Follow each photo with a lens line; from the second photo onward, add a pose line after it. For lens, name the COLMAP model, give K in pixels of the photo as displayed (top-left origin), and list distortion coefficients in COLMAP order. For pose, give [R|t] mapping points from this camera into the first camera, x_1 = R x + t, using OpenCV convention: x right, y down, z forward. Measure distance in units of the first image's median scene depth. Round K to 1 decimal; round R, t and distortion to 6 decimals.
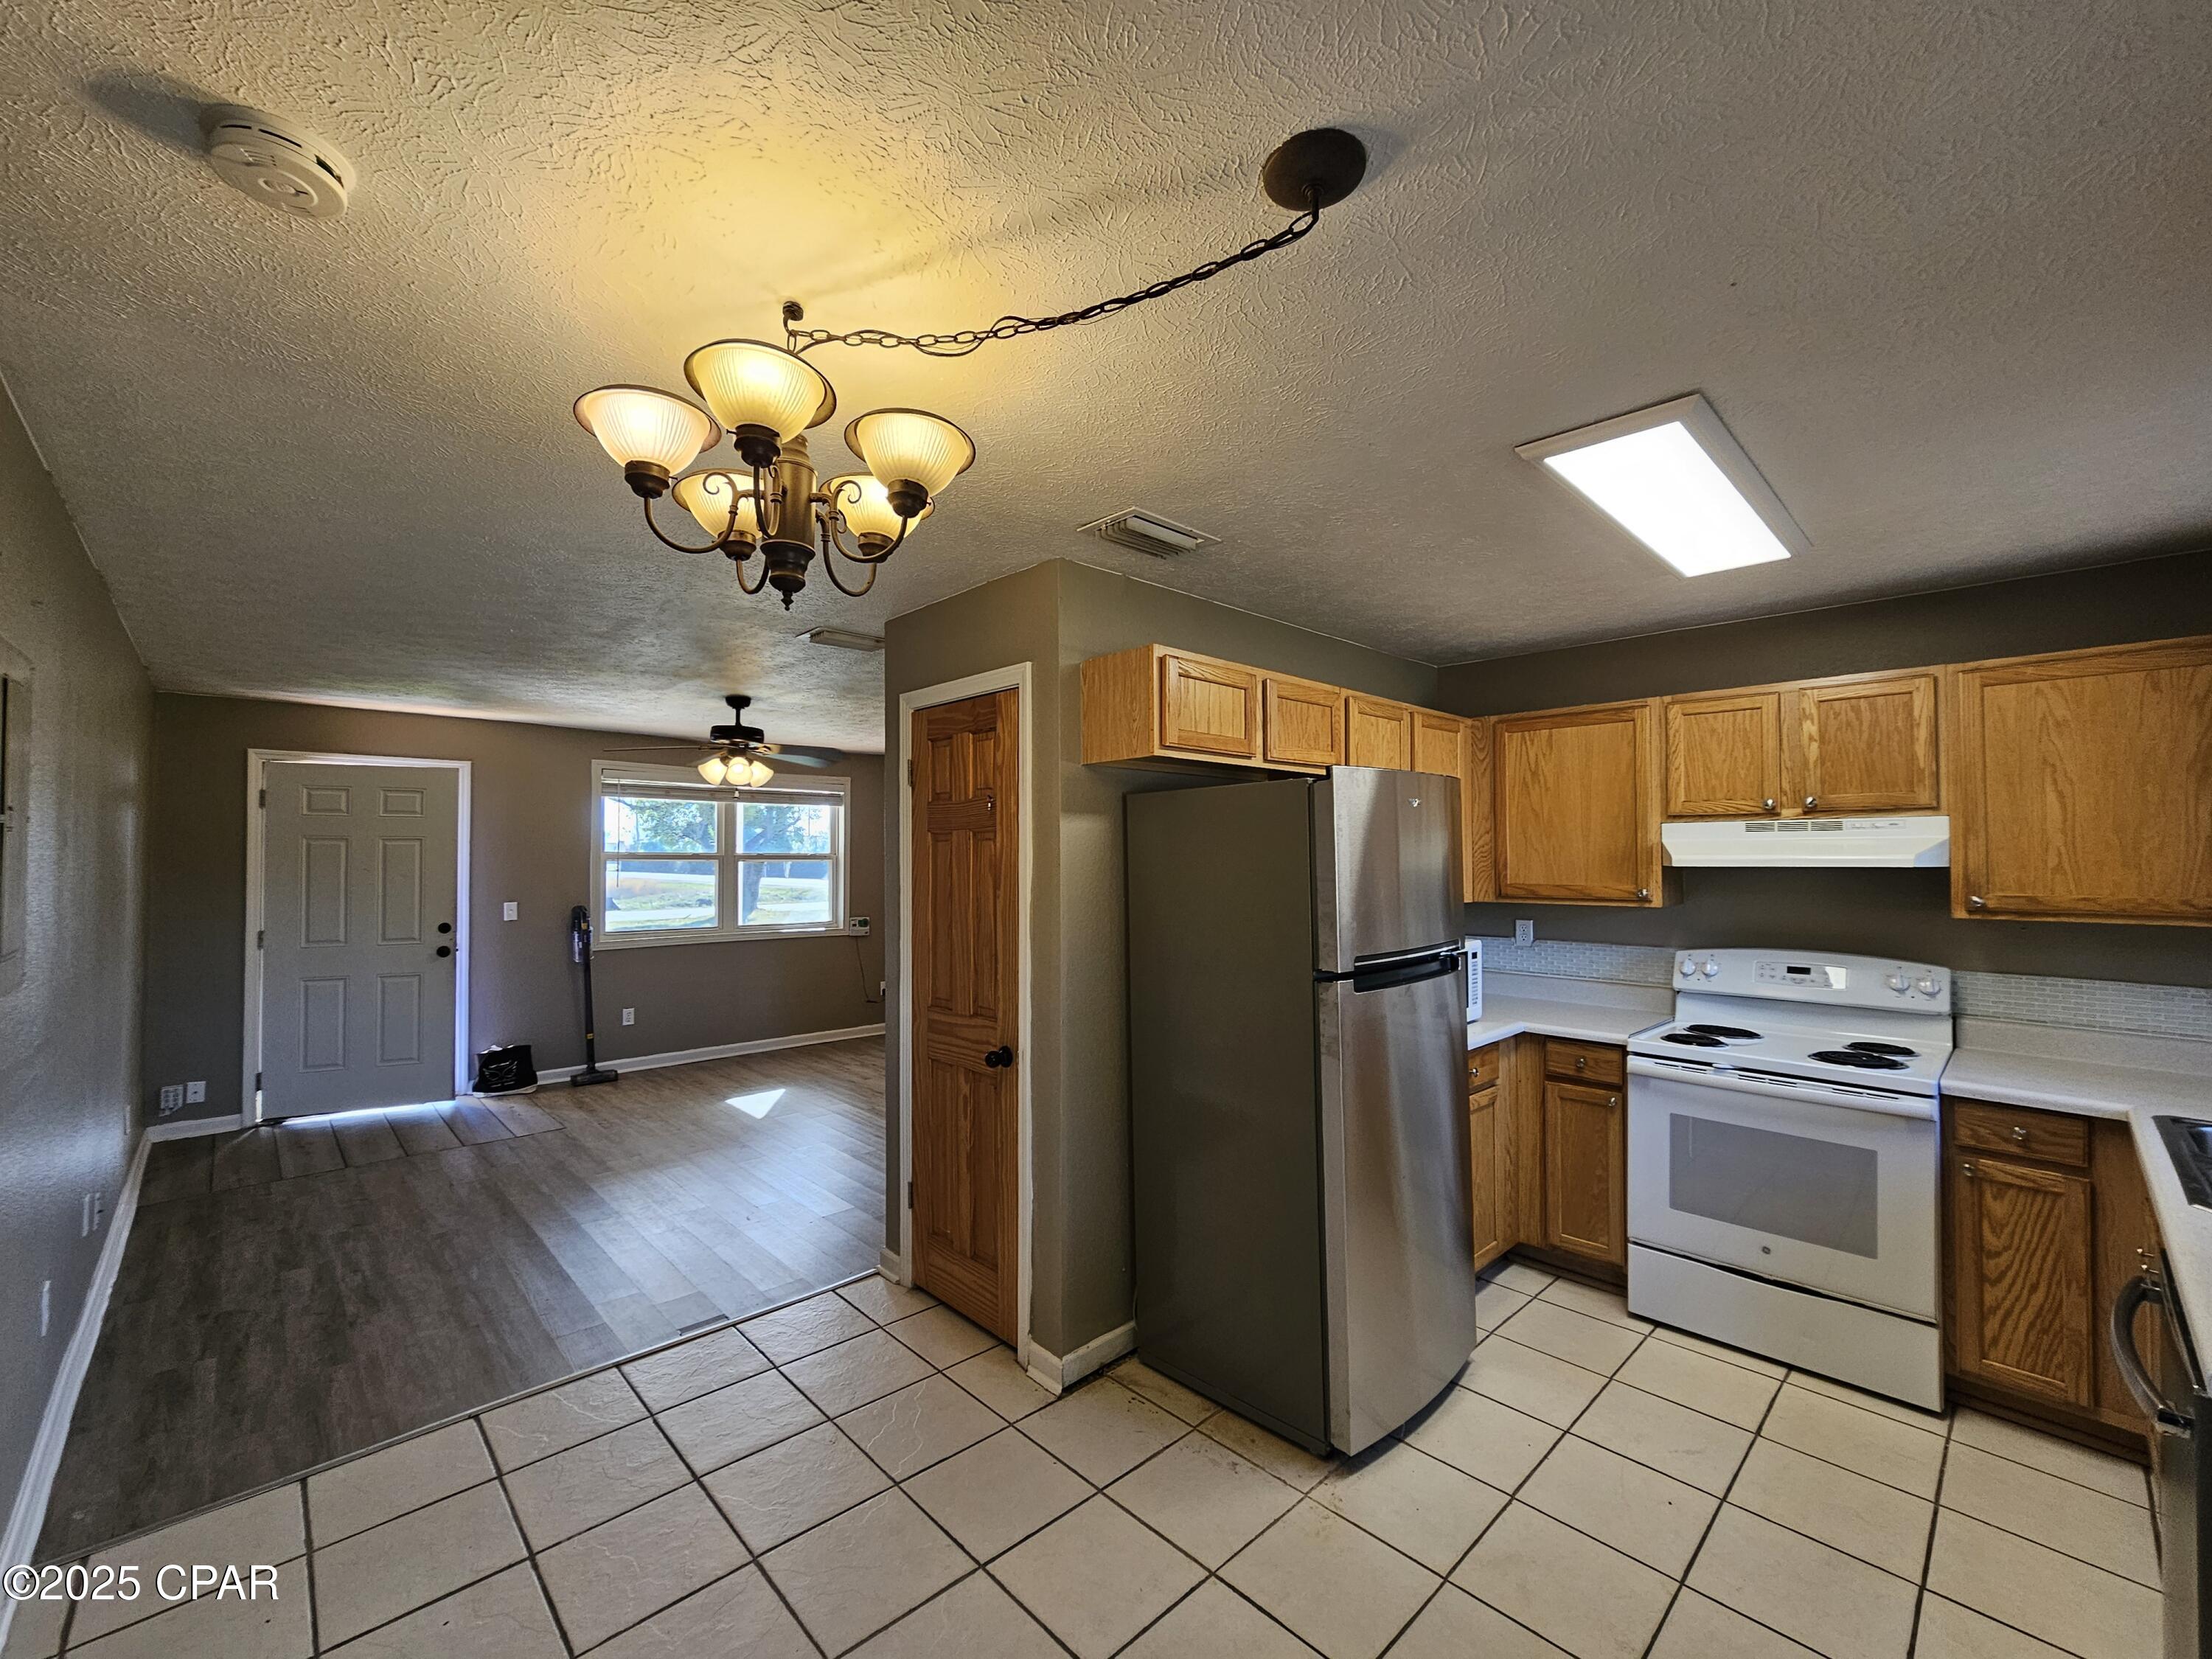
lens RADIAL K [[907.9, 0, 1099.9], [0, 907.9, 842.1], [0, 0, 1]] dist [0.001633, -0.002003]
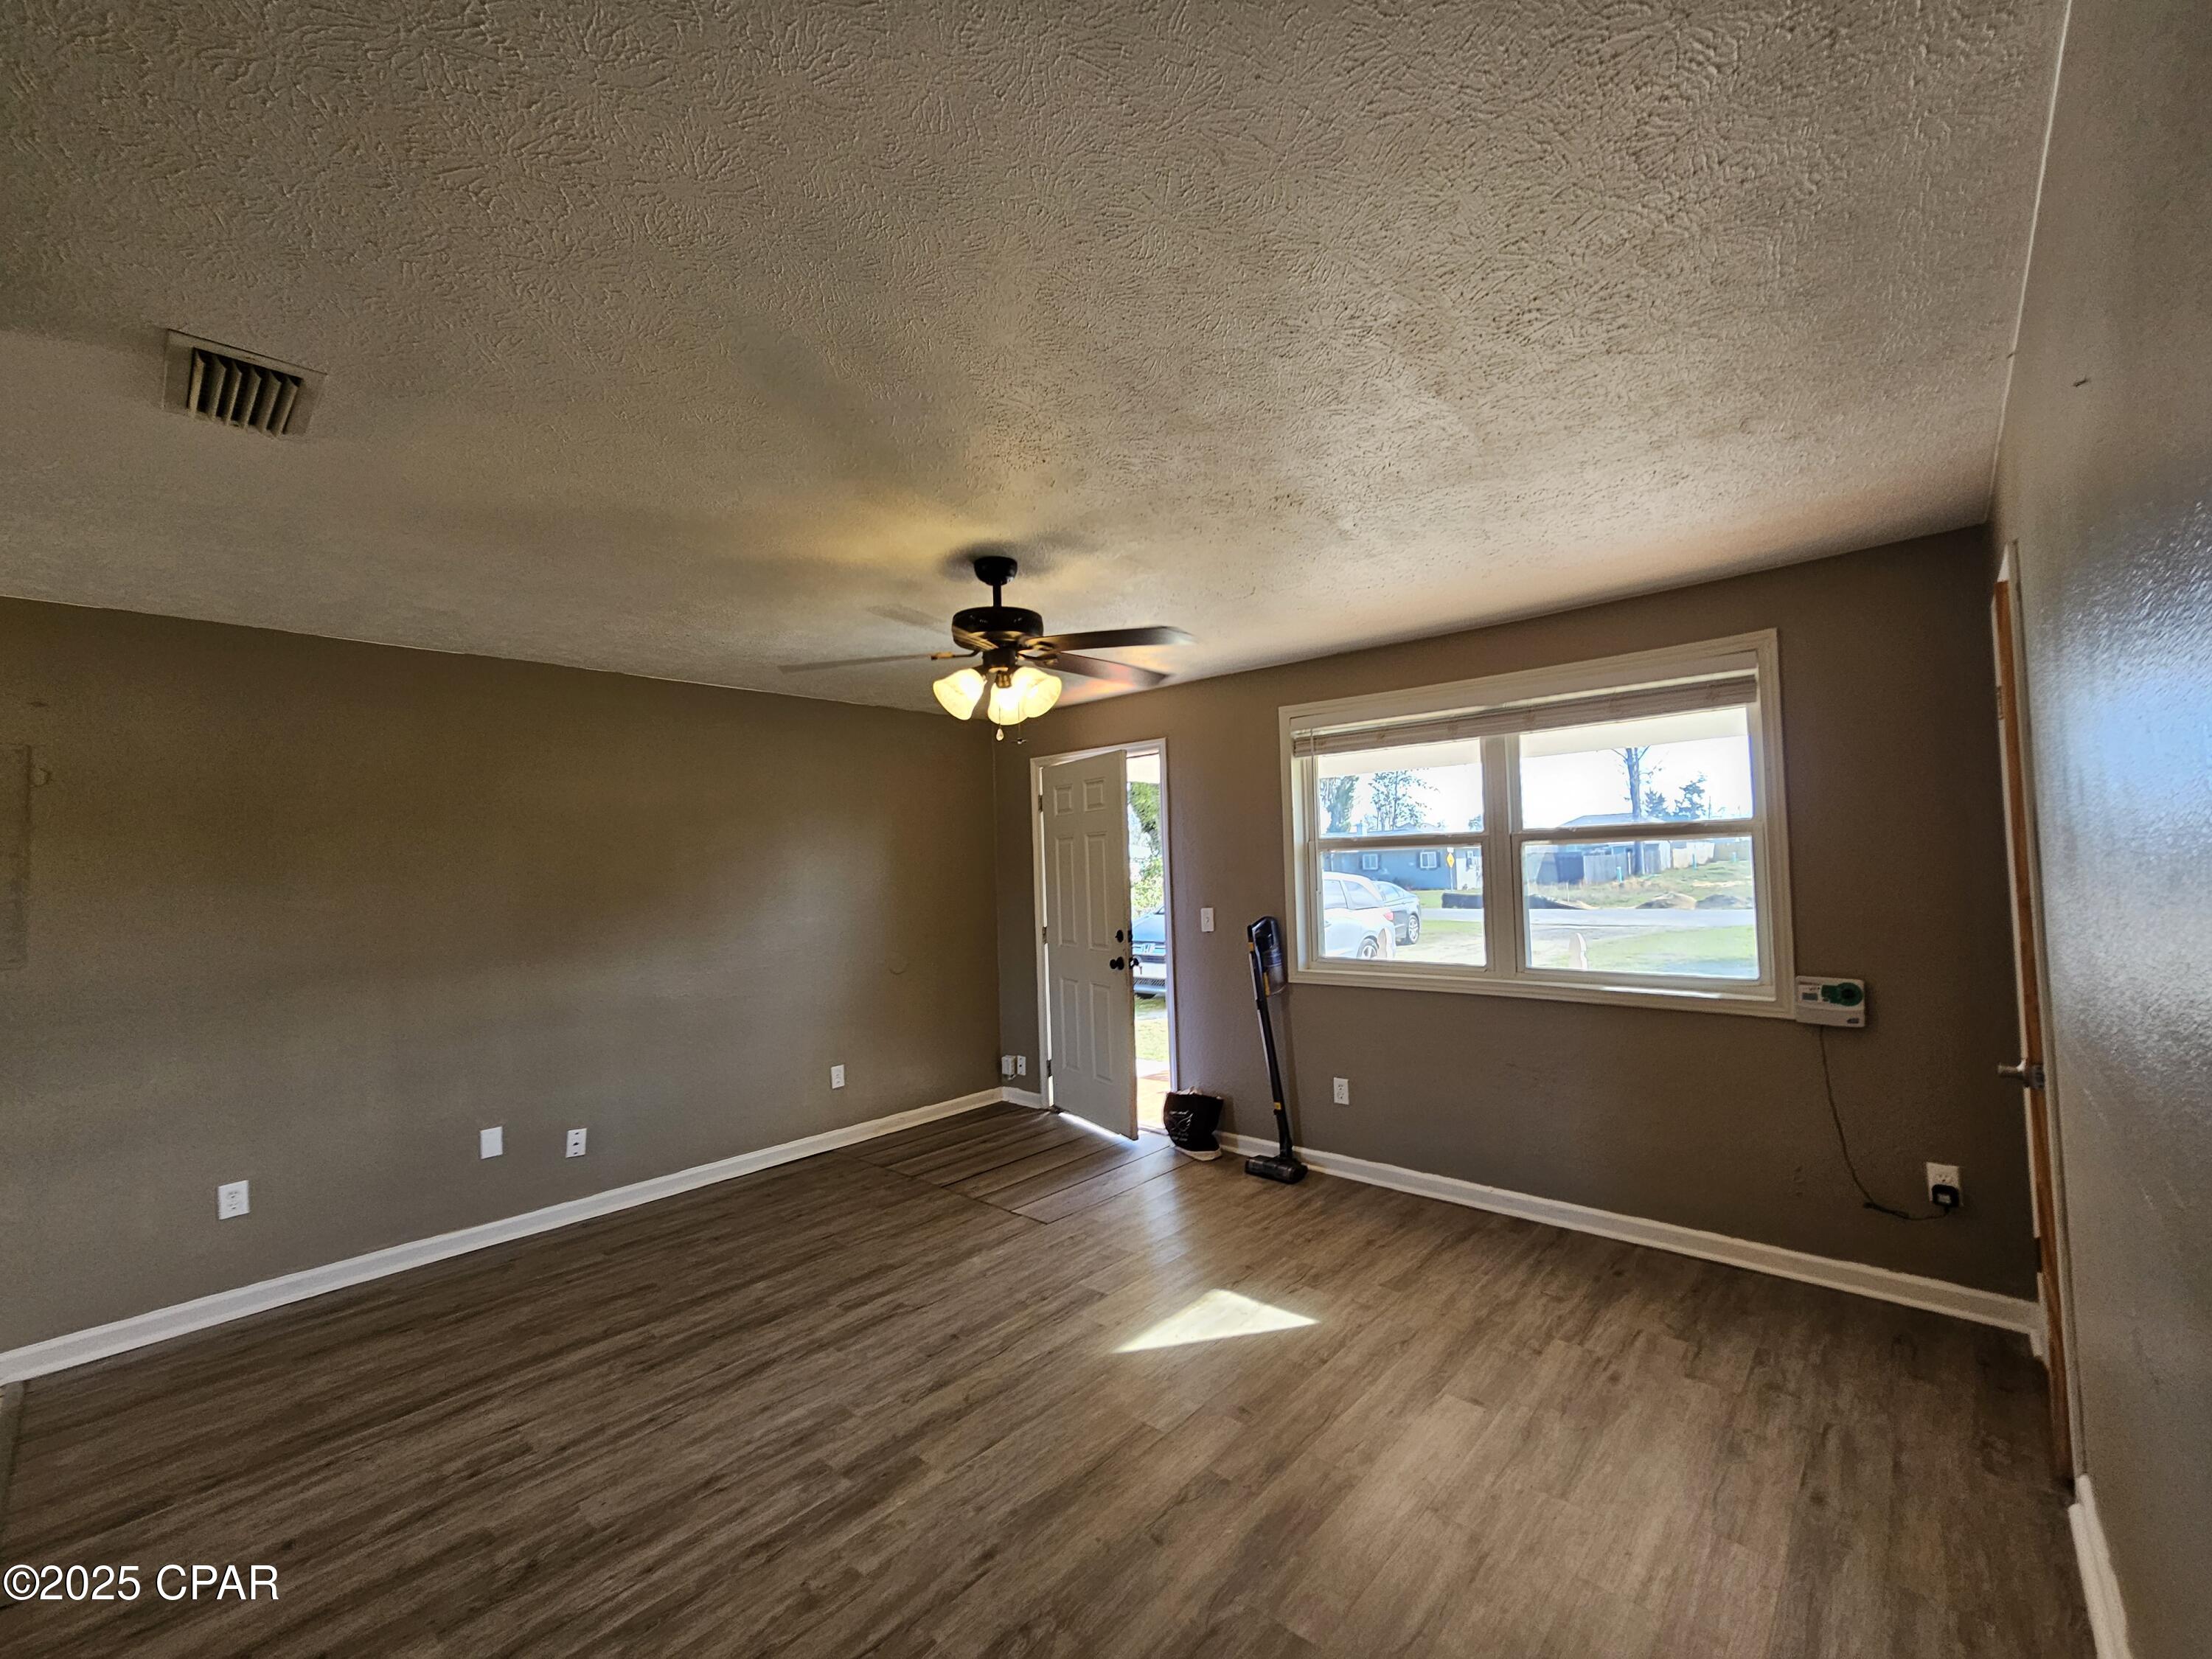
lens RADIAL K [[907.9, 0, 1109.9], [0, 907.9, 838.8], [0, 0, 1]] dist [0.001633, -0.002003]
pose [[0.073814, -0.034072, -0.996690, 0.252122], [0.048905, 0.998337, -0.030506, 0.050397], [0.996072, -0.046491, 0.075357, 1.666284]]
